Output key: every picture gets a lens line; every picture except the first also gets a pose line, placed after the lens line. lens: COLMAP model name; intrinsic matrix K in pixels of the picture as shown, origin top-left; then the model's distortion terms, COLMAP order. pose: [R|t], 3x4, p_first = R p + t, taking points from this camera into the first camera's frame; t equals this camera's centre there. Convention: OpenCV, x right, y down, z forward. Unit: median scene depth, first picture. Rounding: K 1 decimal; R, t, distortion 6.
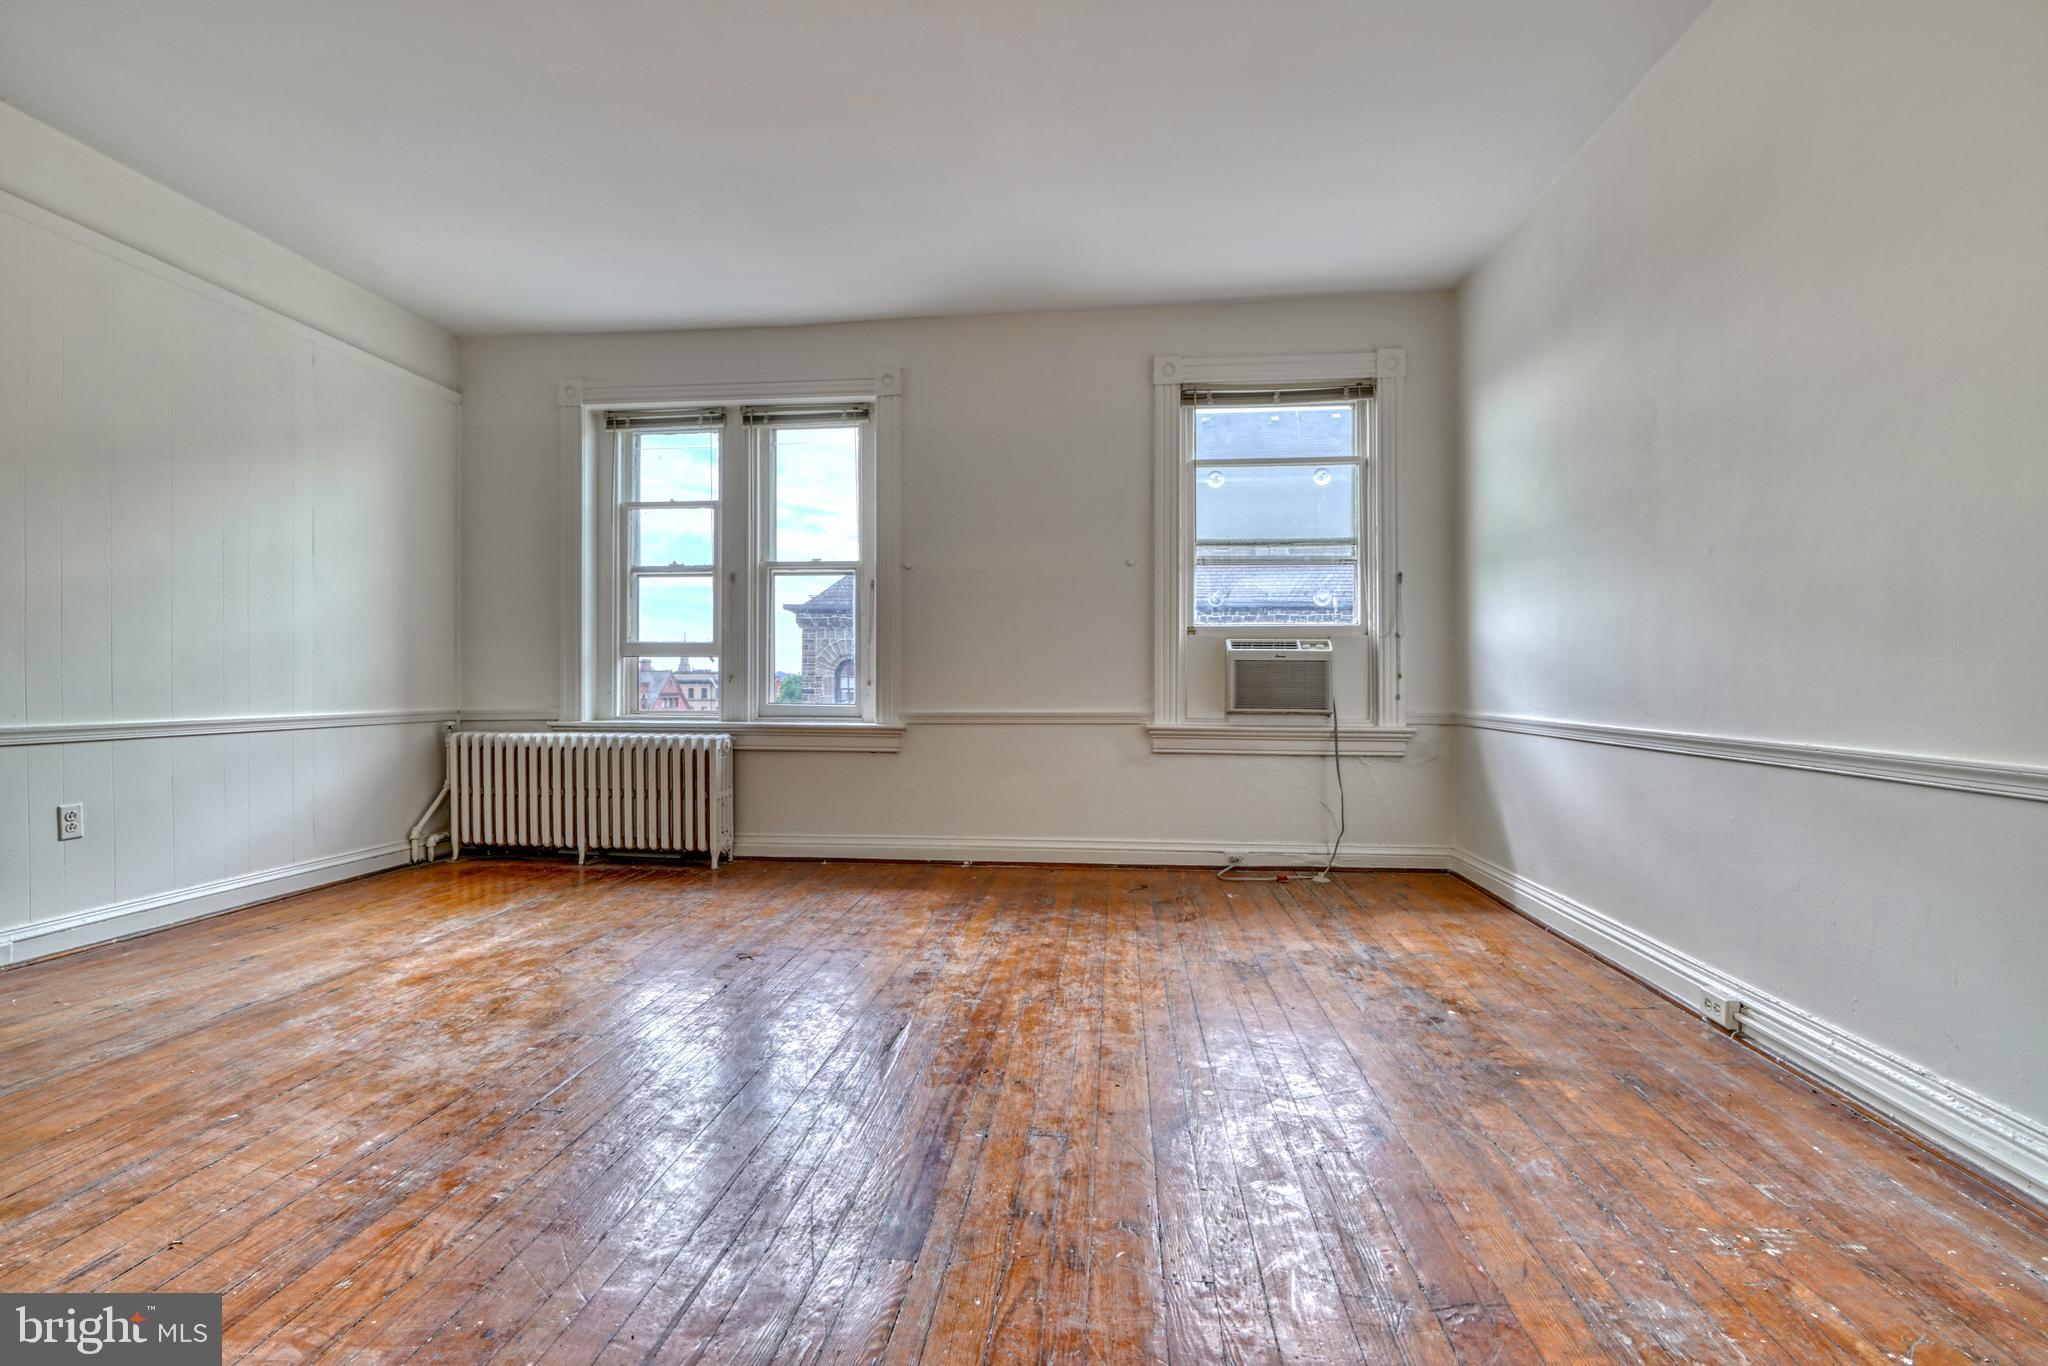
lens RADIAL K [[921.1, 0, 1024.0], [0, 921.1, 683.0], [0, 0, 1]] dist [-0.013615, 0.000368]
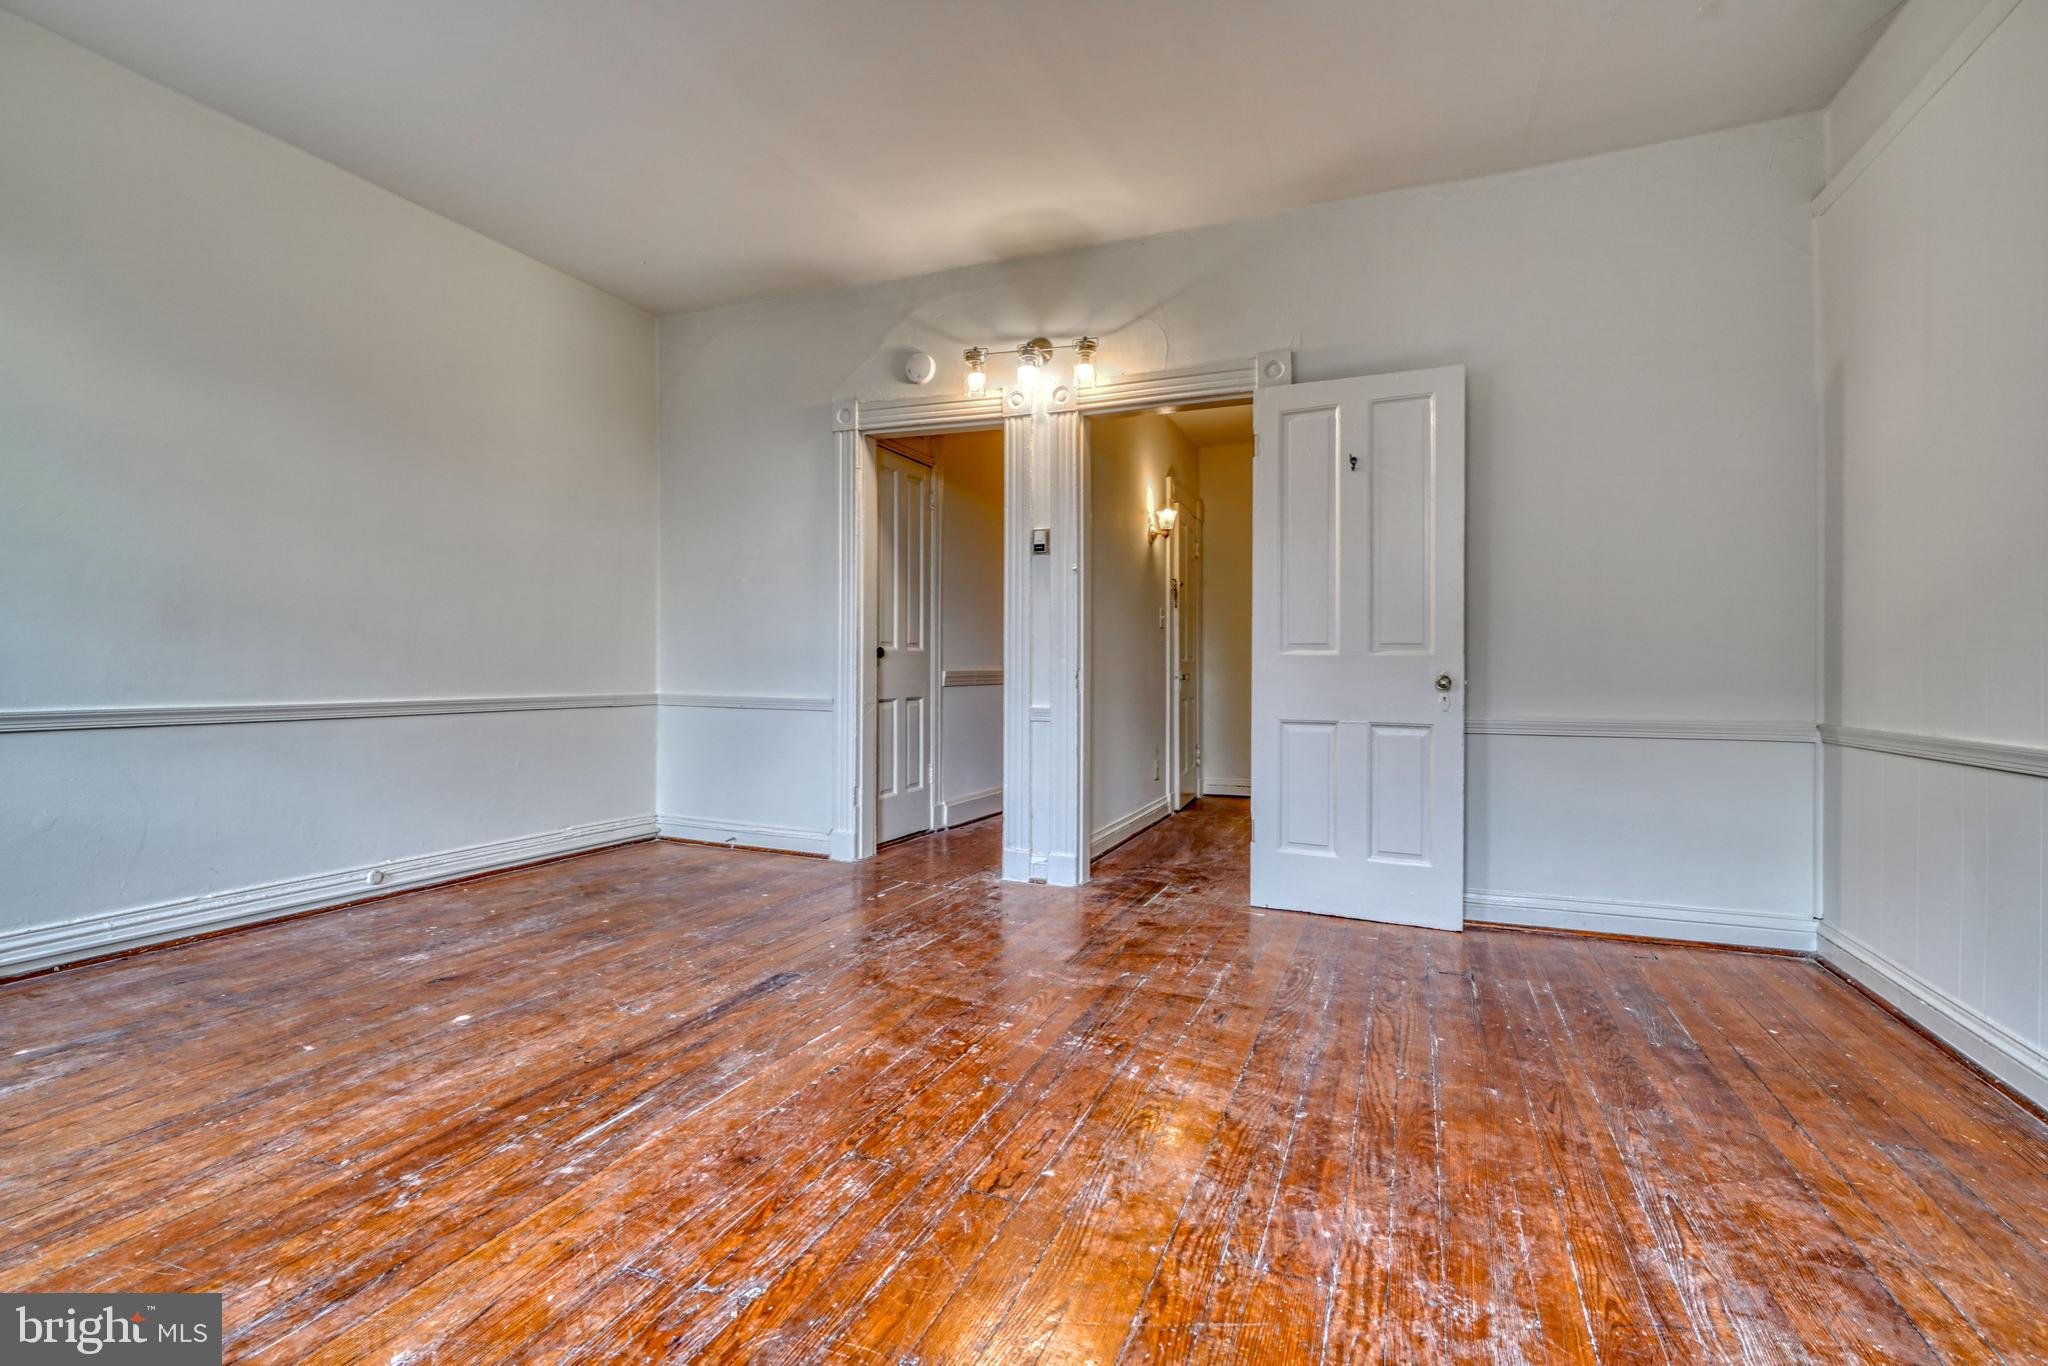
lens RADIAL K [[926.5, 0, 1034.5], [0, 926.5, 680.0], [0, 0, 1]] dist [-0.011115, 0.003478]
pose [[-0.960730, -0.013681, 0.277146, -0.757013], [-0.009648, 0.999827, 0.015910, -0.006801], [-0.277316, 0.012611, -0.960696, 1.780056]]
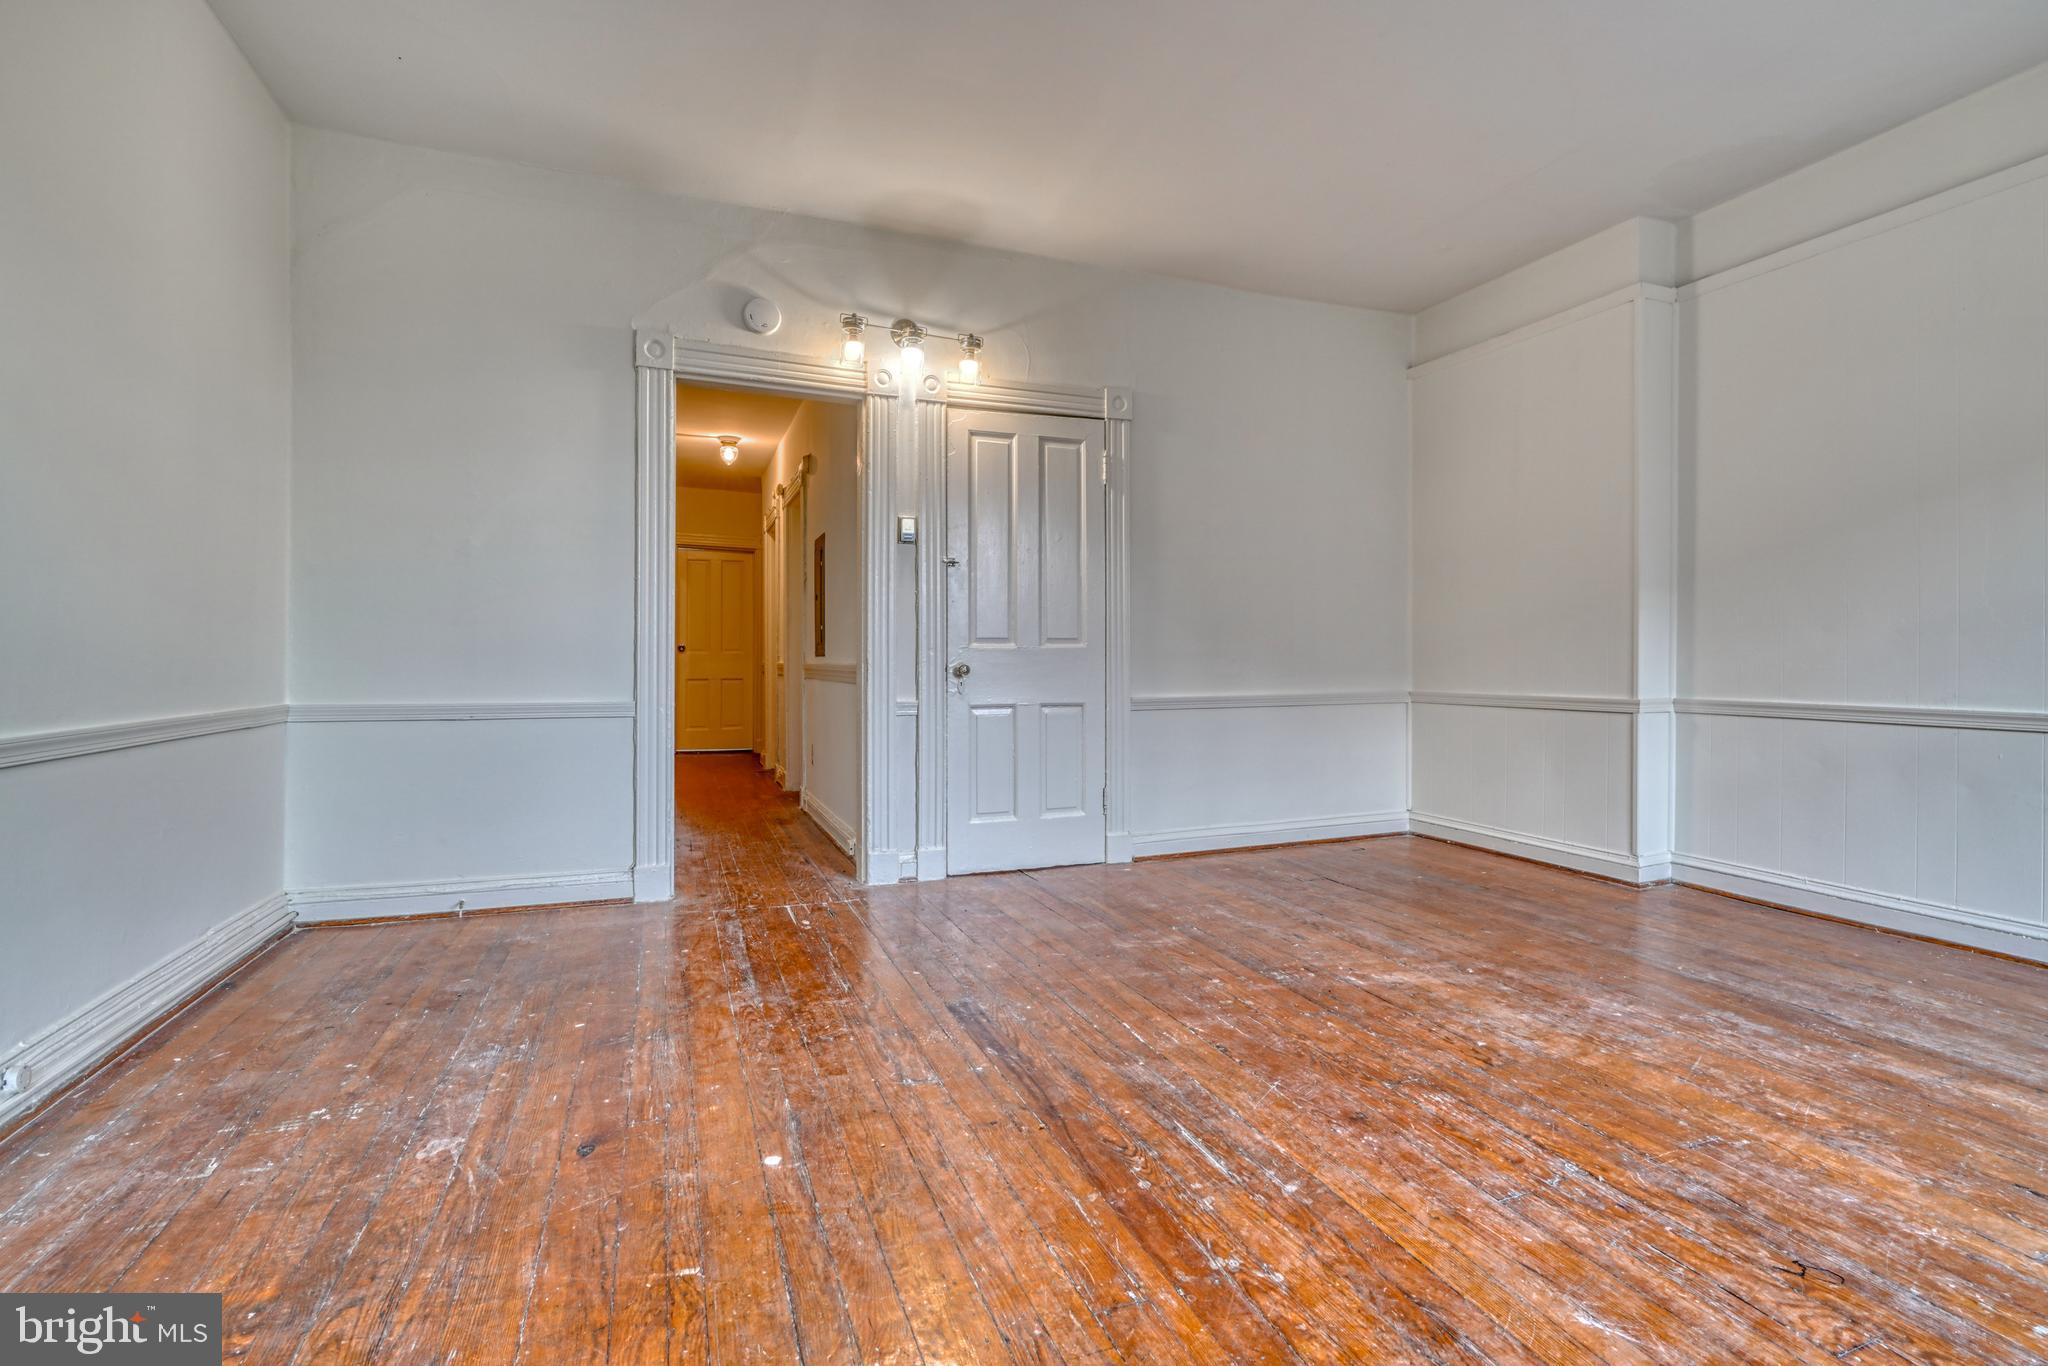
lens RADIAL K [[926.5, 0, 1034.5], [0, 926.5, 680.0], [0, 0, 1]] dist [-0.011115, 0.003478]
pose [[-0.887066, 0.008113, -0.461570, 0.346766], [-0.003743, 0.999686, 0.024765, -0.009454], [0.461627, 0.023696, -0.886758, 1.709831]]
